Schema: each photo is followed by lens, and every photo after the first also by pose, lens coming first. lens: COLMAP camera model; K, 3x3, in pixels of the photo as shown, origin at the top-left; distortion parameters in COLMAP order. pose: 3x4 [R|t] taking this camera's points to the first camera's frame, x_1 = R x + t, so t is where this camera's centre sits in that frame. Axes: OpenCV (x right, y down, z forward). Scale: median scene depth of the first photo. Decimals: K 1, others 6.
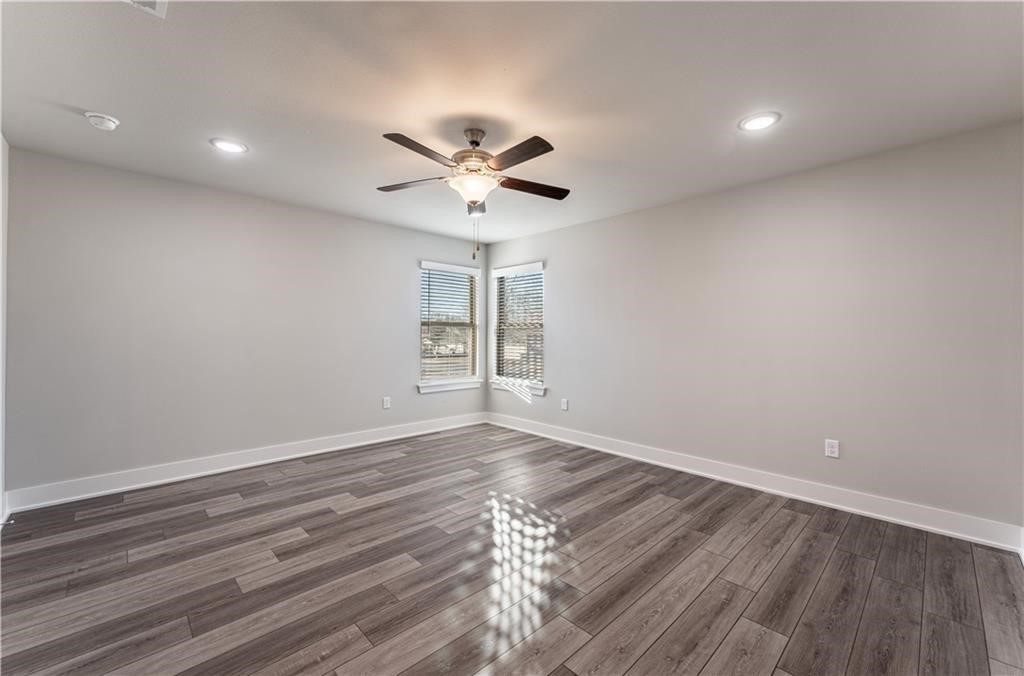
lens RADIAL K [[411.6, 0, 513.6], [0, 411.6, 340.8], [0, 0, 1]] dist [0.001220, 0.000222]
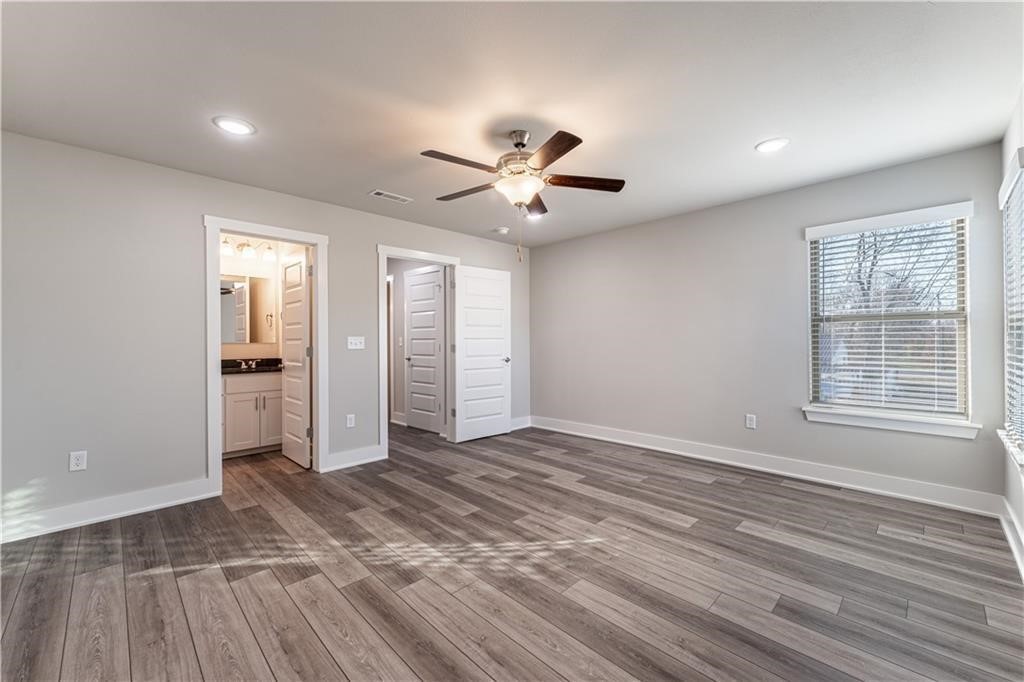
lens RADIAL K [[411.9, 0, 512.5], [0, 411.9, 340.6], [0, 0, 1]] dist [0.000275, 0.000043]
pose [[0.006601, -0.004721, -0.999967, 0.807202], [-0.007338, 0.999962, -0.004770, 0.000319], [0.999951, 0.007369, 0.006566, 0.863414]]
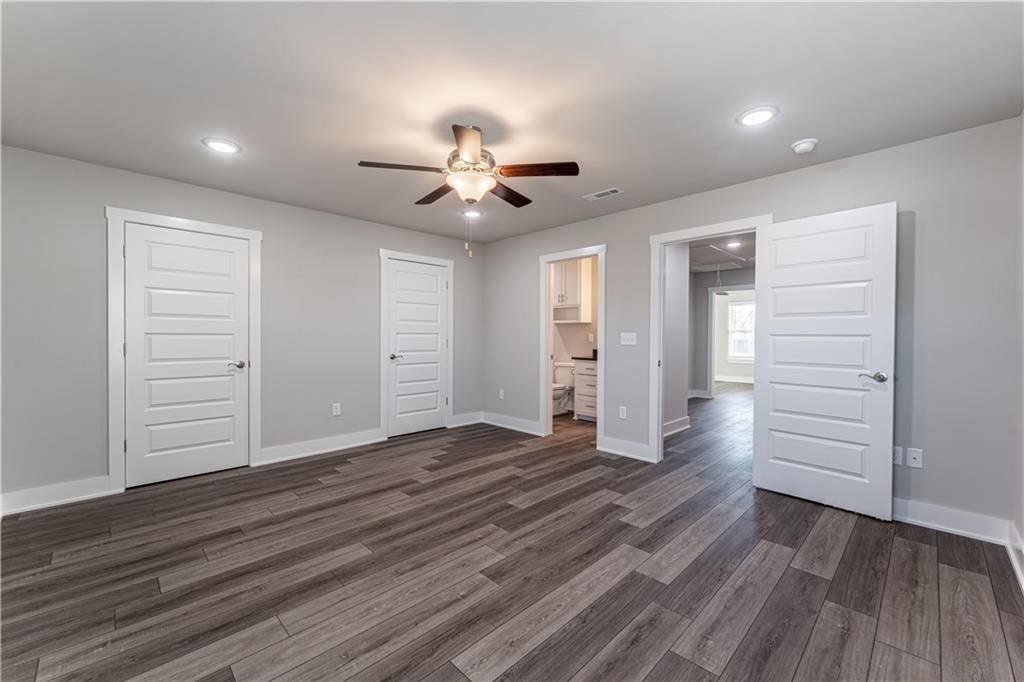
lens RADIAL K [[411.9, 0, 511.6], [0, 411.9, 340.2], [0, 0, 1]] dist [0.000275, 0.000043]
pose [[-0.999933, -0.009277, -0.006969, -0.171097], [-0.009453, 0.999624, 0.025724, -0.023404], [0.006728, 0.025788, -0.999645, 1.781595]]
